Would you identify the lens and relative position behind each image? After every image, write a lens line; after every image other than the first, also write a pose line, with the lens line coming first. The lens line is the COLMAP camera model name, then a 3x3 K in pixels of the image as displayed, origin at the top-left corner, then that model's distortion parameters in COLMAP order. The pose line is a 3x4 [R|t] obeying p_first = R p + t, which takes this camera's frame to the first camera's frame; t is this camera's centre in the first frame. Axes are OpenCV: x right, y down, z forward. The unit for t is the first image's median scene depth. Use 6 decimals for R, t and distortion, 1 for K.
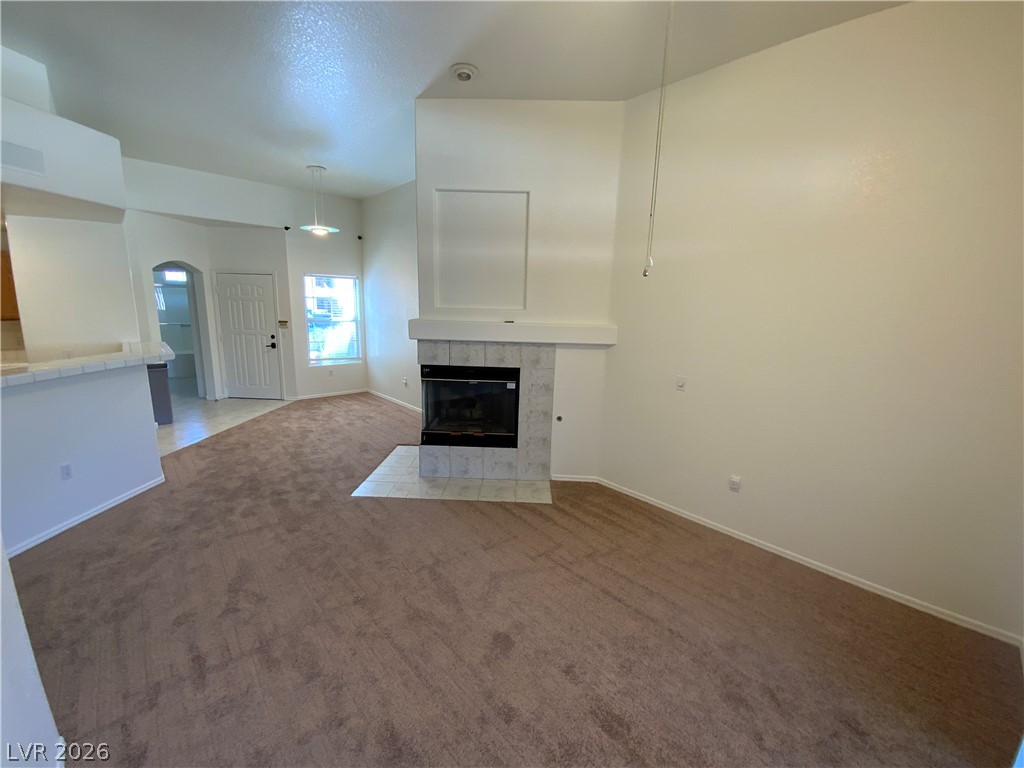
lens RADIAL K [[416.1, 0, 509.0], [0, 416.1, 382.6], [0, 0, 1]] dist [0.021680, -0.017657]
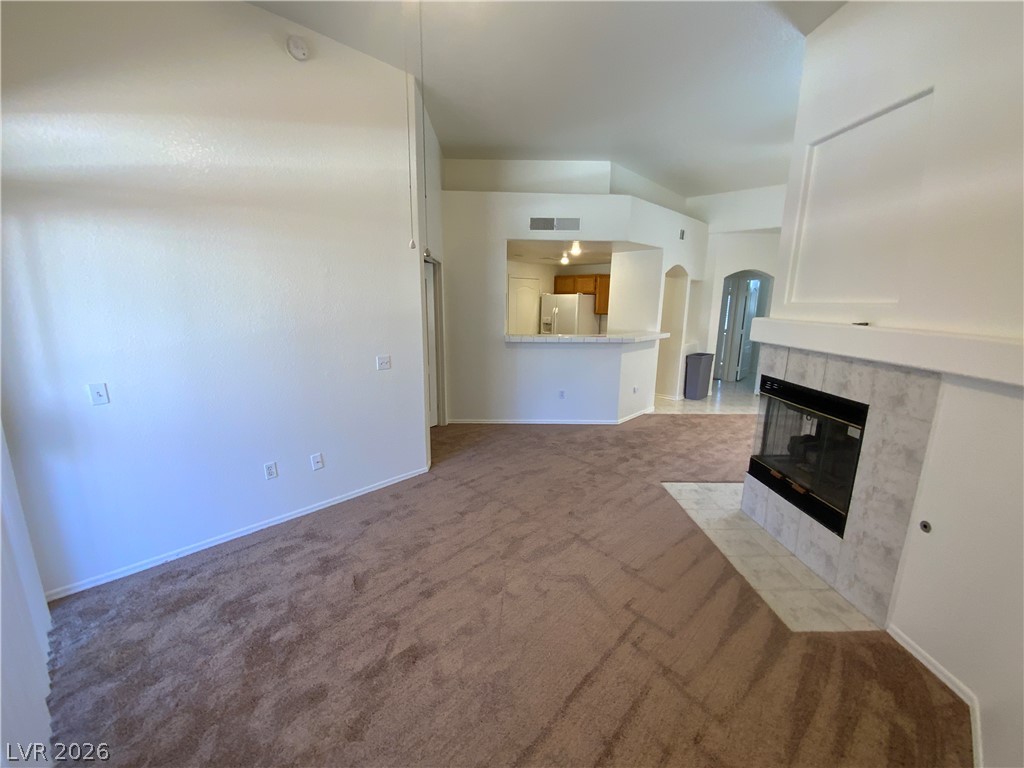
lens RADIAL K [[416.1, 0, 509.0], [0, 416.1, 382.6], [0, 0, 1]] dist [0.021680, -0.017657]
pose [[0.066714, 0.172553, -0.982738, 0.527247], [-0.195111, 0.968174, 0.156750, -0.056633], [0.978509, 0.181286, 0.098258, 0.430759]]
